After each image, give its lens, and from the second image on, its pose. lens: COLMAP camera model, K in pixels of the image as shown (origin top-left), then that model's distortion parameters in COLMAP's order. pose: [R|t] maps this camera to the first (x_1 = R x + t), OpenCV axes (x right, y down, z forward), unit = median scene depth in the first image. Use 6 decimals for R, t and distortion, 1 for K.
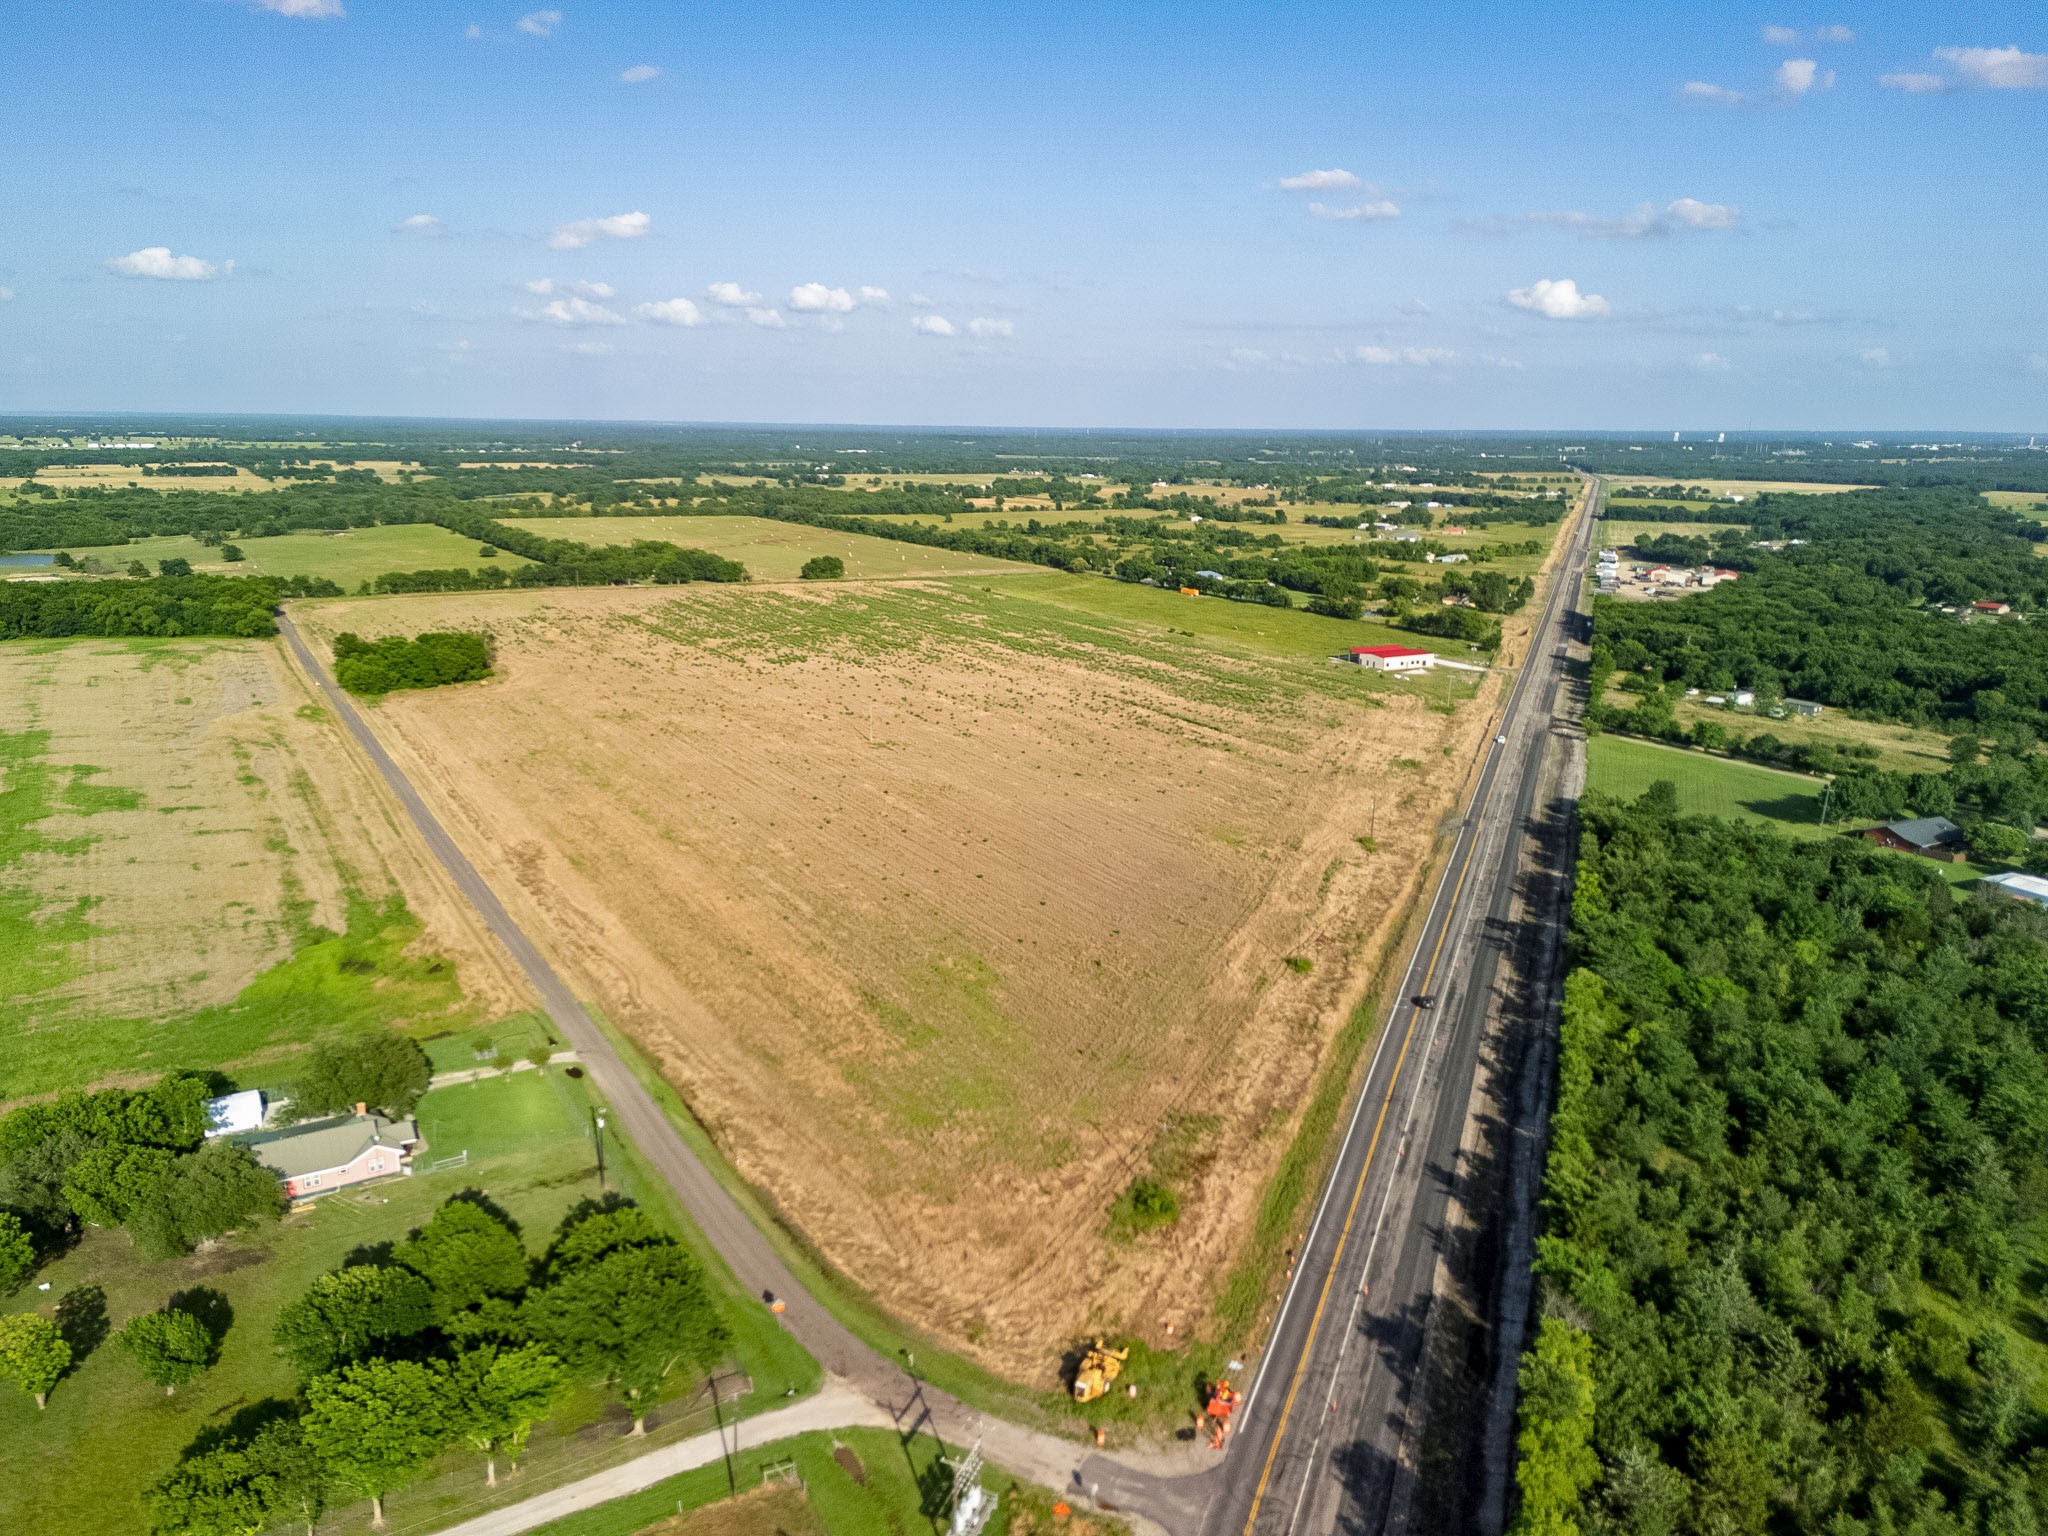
lens RADIAL K [[1497.9, 0, 1032.2], [0, 1497.9, 774.1], [0, 0, 1]] dist [0.085241, -0.087989]
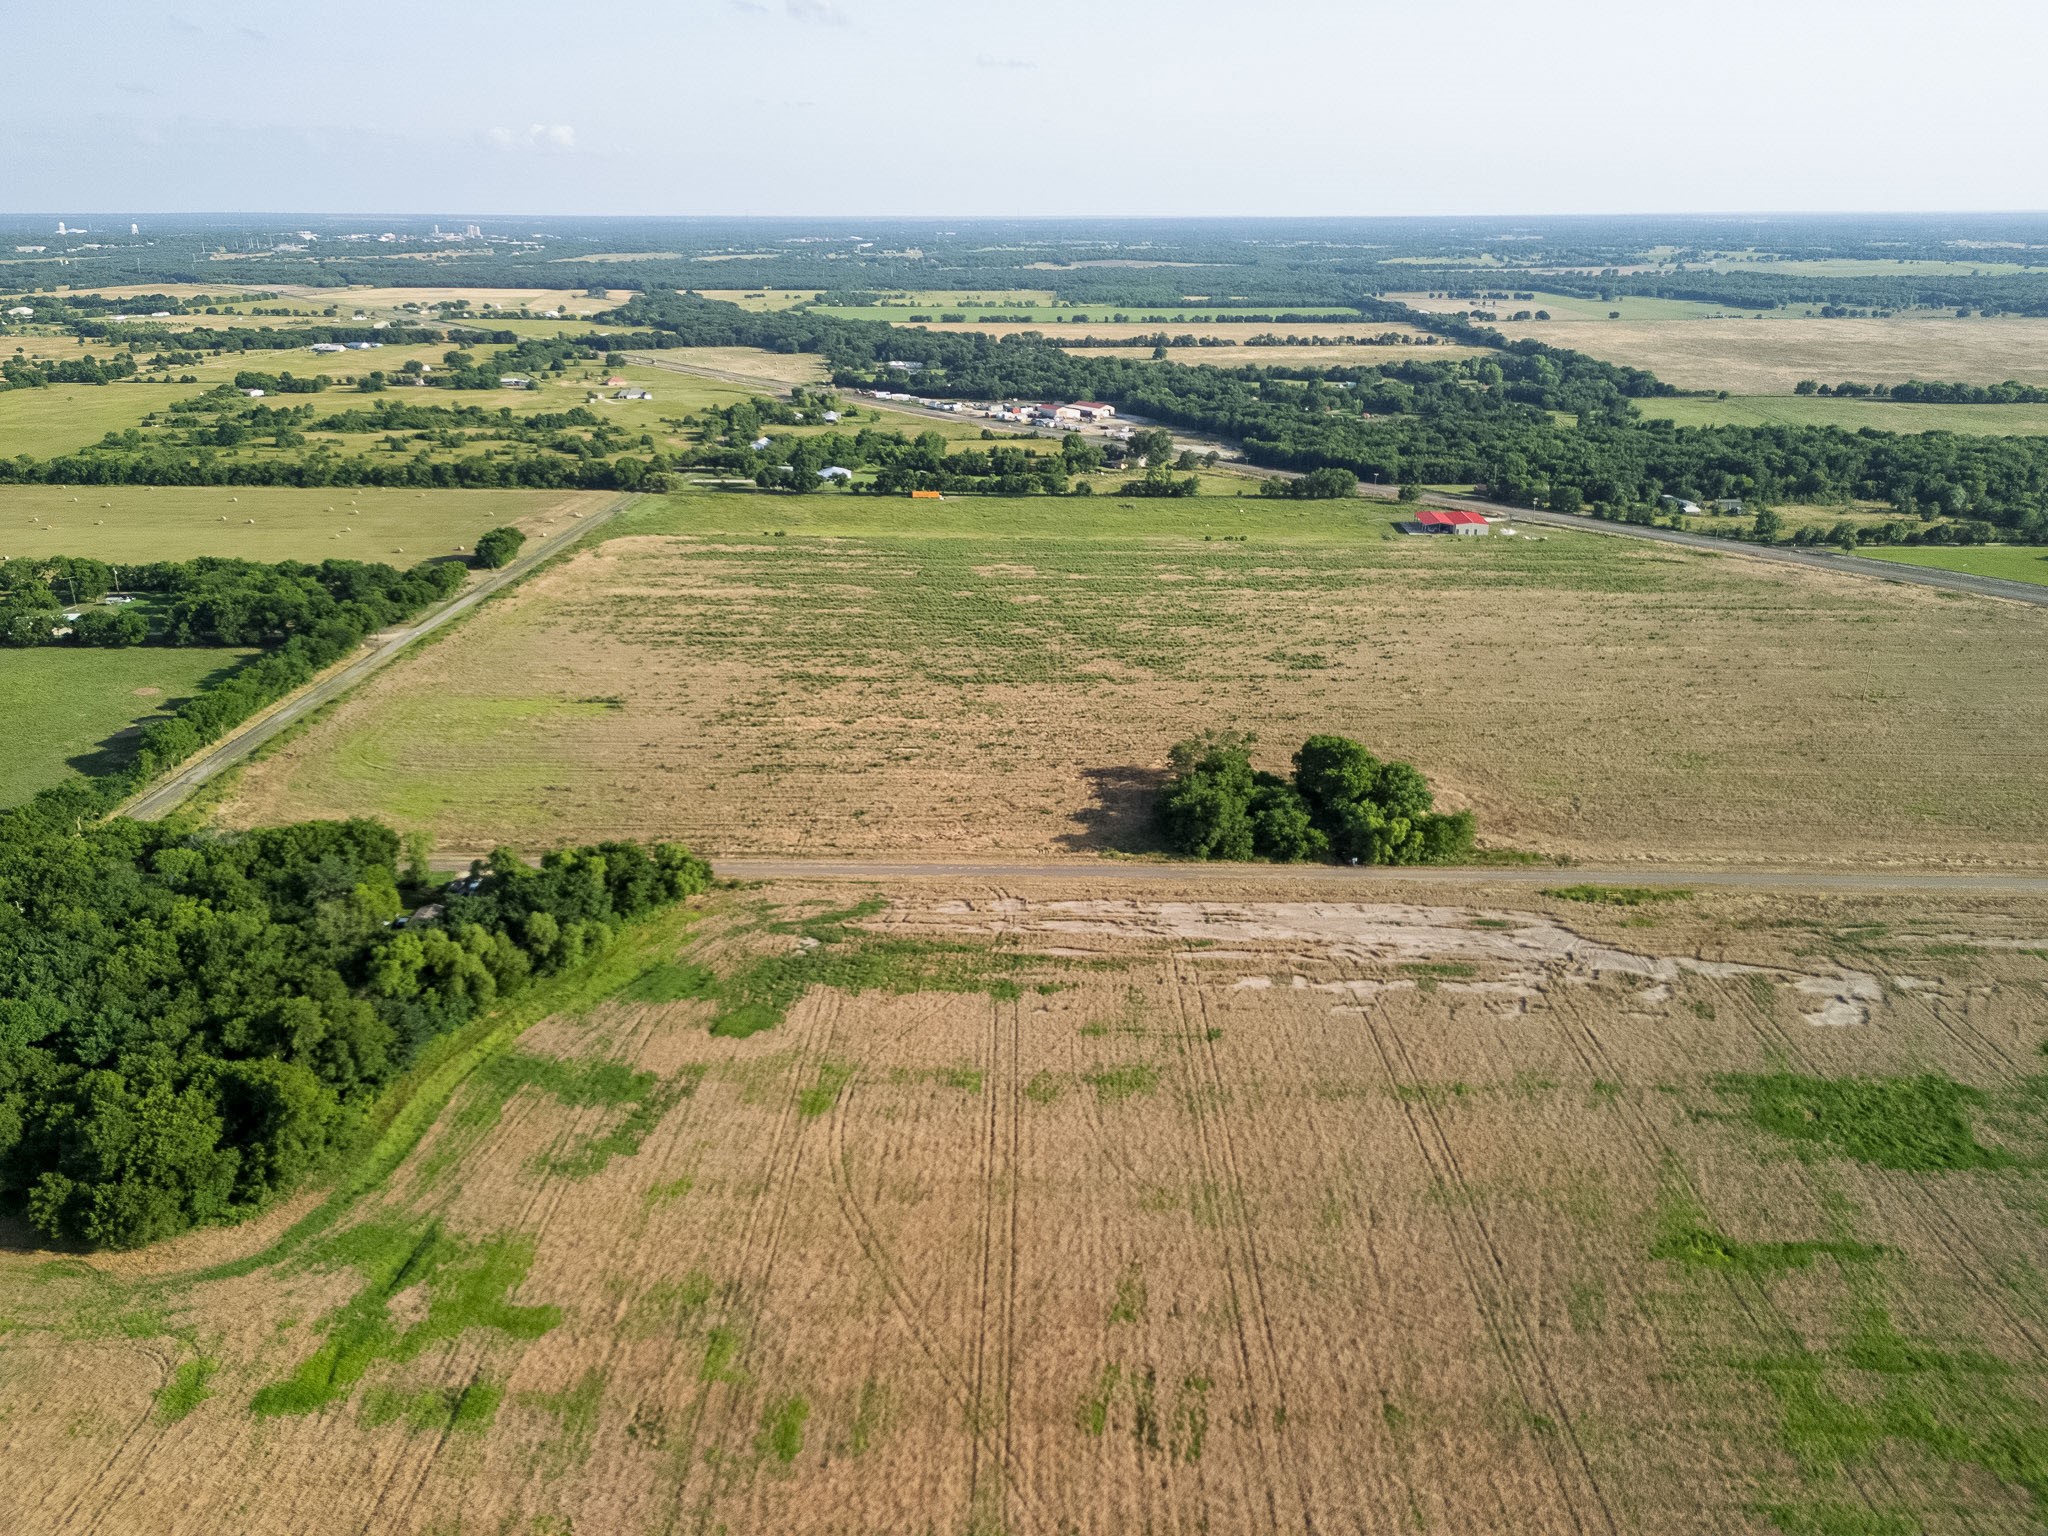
lens RADIAL K [[1497.9, 0, 1036.4], [0, 1497.9, 776.2], [0, 0, 1]] dist [0.085241, -0.087989]
pose [[0.527721, -0.310408, 0.790669, -0.873163], [0.201136, 0.950029, 0.238726, -0.232694], [-0.825261, 0.033052, 0.563784, 0.656405]]
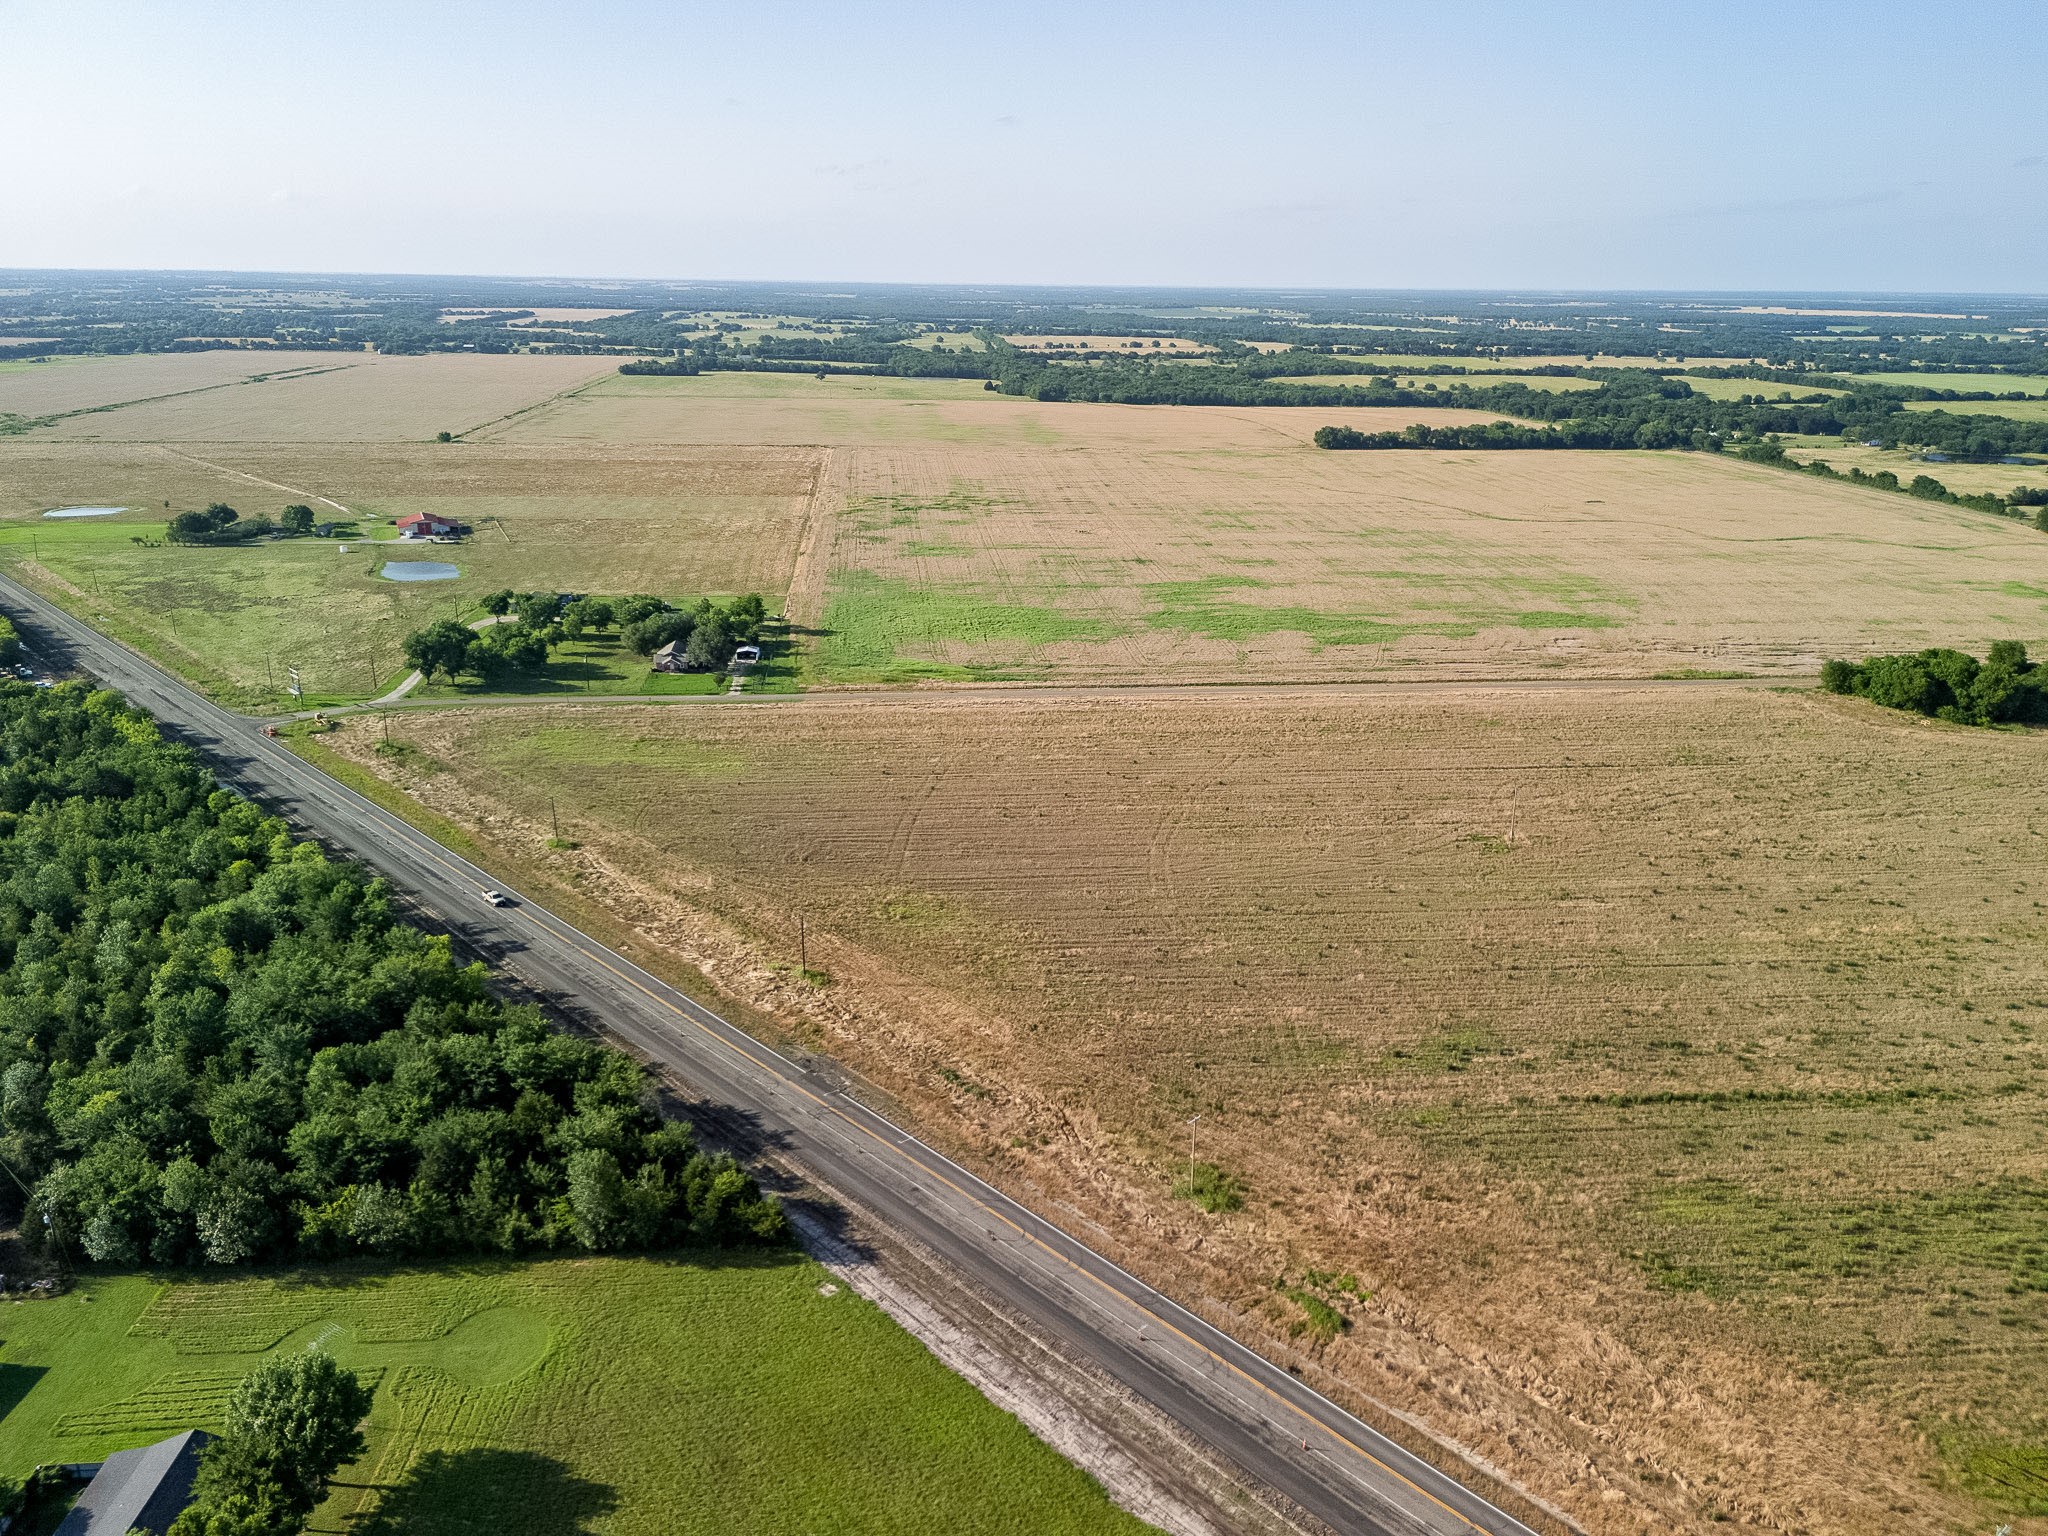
lens RADIAL K [[1497.9, 0, 1033.4], [0, 1497.9, 773.5], [0, 0, 1]] dist [0.085241, -0.087989]
pose [[-0.433837, 0.264846, -0.861187, 0.462441], [-0.221654, 0.895073, 0.386929, -0.210886], [0.873301, 0.358750, -0.329612, 0.760250]]
